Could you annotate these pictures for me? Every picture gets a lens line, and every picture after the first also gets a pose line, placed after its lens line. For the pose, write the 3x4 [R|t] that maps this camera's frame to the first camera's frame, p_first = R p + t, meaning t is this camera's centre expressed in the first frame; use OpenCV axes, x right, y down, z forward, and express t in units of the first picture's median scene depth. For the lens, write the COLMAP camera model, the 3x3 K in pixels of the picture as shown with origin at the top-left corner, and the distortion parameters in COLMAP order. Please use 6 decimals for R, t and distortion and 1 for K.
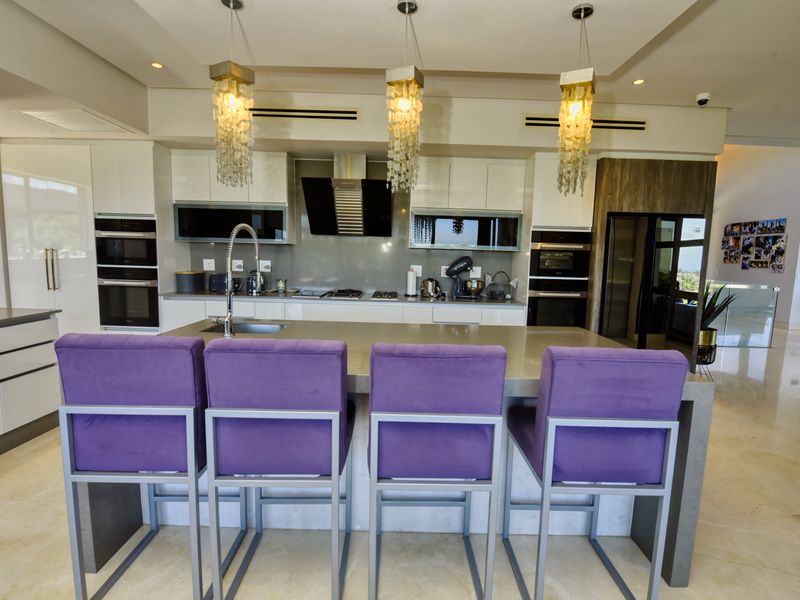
lens RADIAL K [[388.8, 0, 405.7], [0, 388.8, 299.8], [0, 0, 1]] dist [-0.004951, -0.008791]
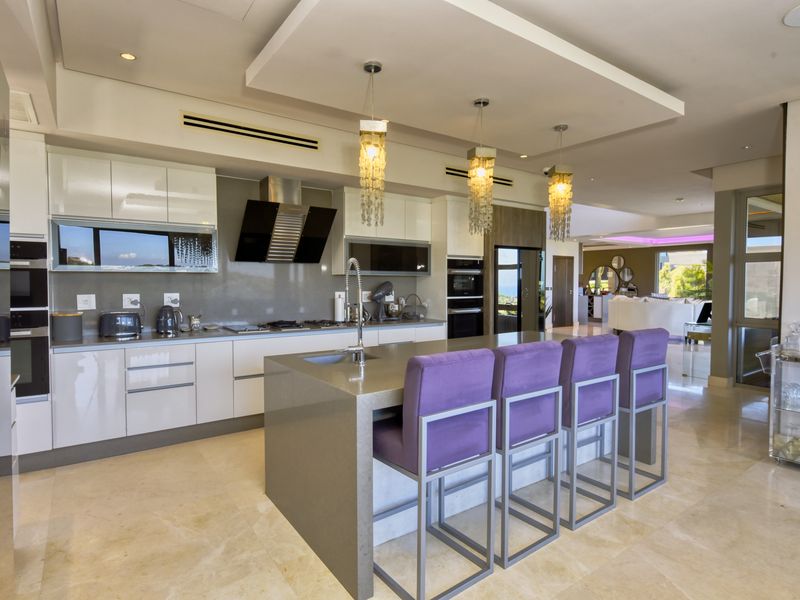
lens RADIAL K [[447.7, 0, 403.0], [0, 447.7, 301.2], [0, 0, 1]] dist [-0.015648, -0.001099]
pose [[0.817171, -0.050447, 0.574183, -0.546191], [0.086827, 0.995569, -0.036102, -0.010122], [-0.569818, 0.079356, 0.817931, -0.034912]]
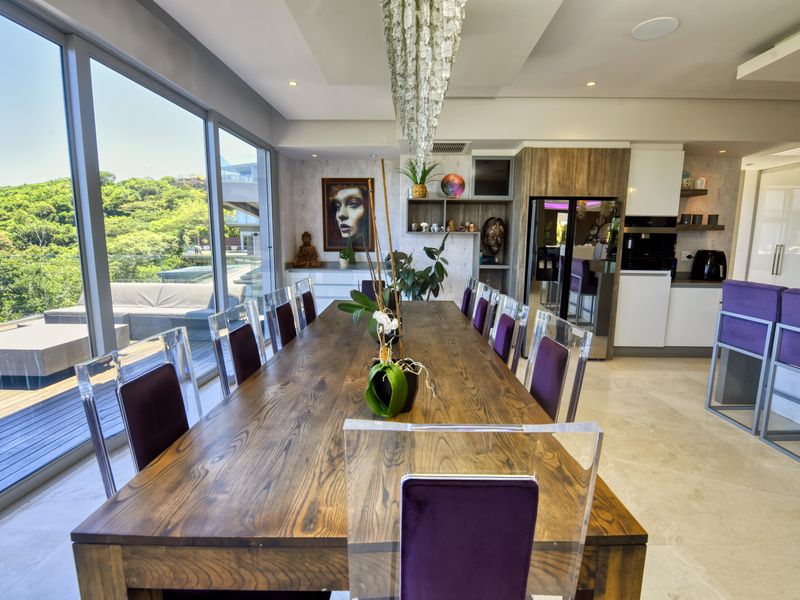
lens RADIAL K [[388.8, 0, 412.7], [0, 388.8, 297.2], [0, 0, 1]] dist [-0.004951, -0.008791]
pose [[-0.015584, 0.117212, -0.992985, 0.451176], [-0.122889, 0.985352, 0.118239, 0.048304], [0.992298, 0.123869, -0.000952, -0.267491]]
